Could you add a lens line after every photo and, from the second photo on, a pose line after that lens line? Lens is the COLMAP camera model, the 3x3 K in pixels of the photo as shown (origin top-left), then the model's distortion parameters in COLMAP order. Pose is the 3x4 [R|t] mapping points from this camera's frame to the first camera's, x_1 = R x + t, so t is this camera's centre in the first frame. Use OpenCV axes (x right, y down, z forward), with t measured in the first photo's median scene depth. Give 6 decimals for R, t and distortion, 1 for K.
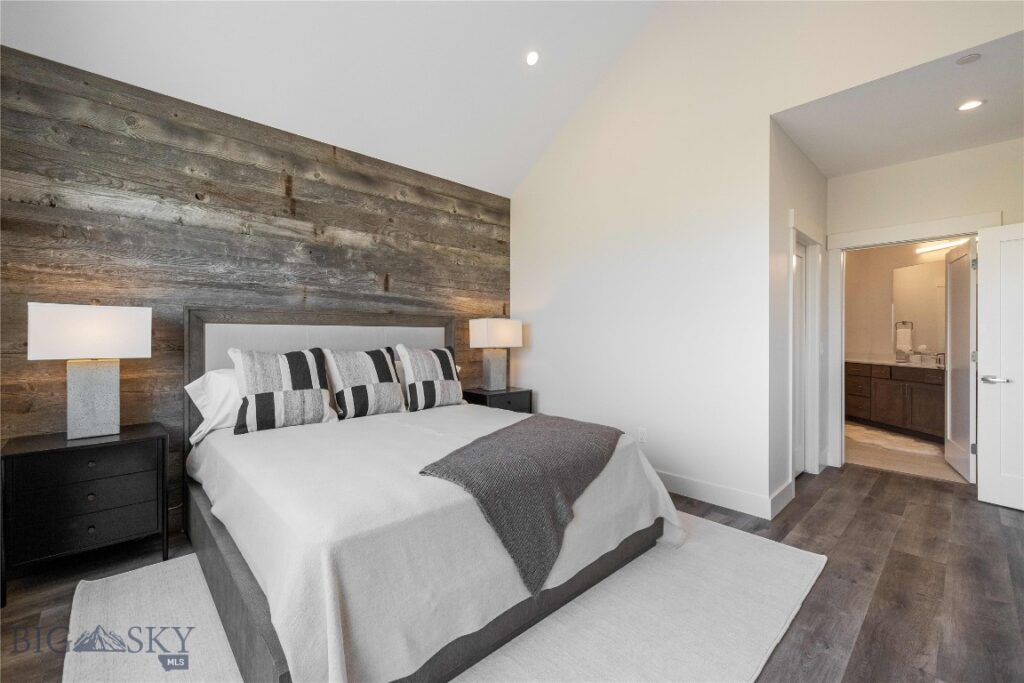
lens RADIAL K [[427.2, 0, 507.2], [0, 427.2, 330.9], [0, 0, 1]] dist [0.009797, -0.000204]
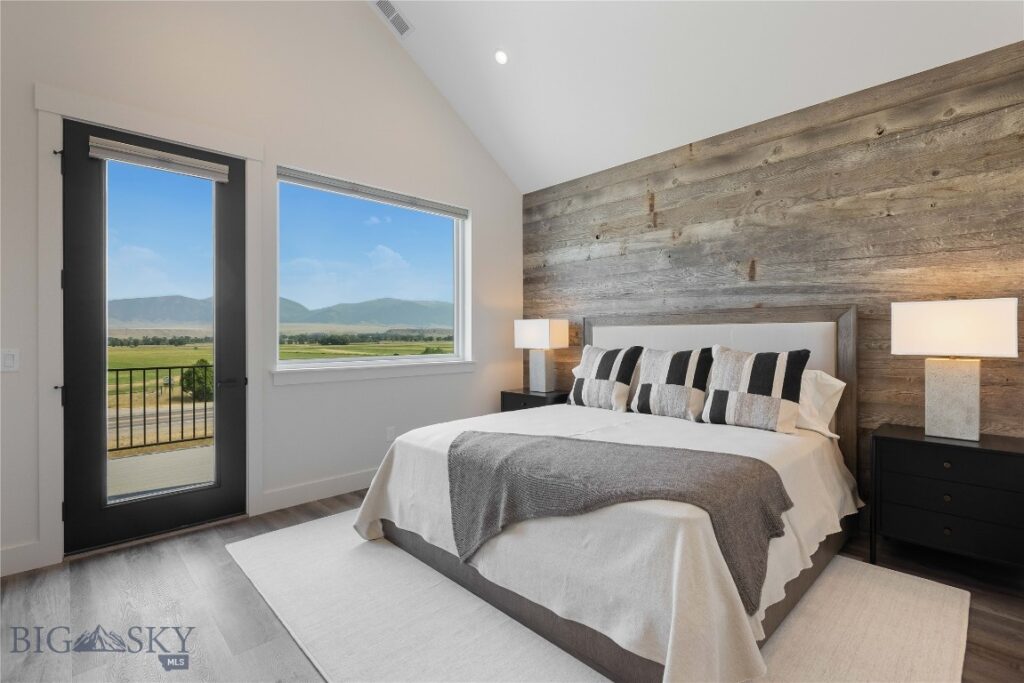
lens RADIAL K [[452.6, 0, 503.3], [0, 452.6, 335.7], [0, 0, 1]] dist [0.000050, 0.000609]
pose [[0.030588, 0.002367, -0.999529, 0.601583], [0.021087, 0.999773, 0.003013, 0.000980], [0.999310, -0.021169, 0.030531, 0.503438]]
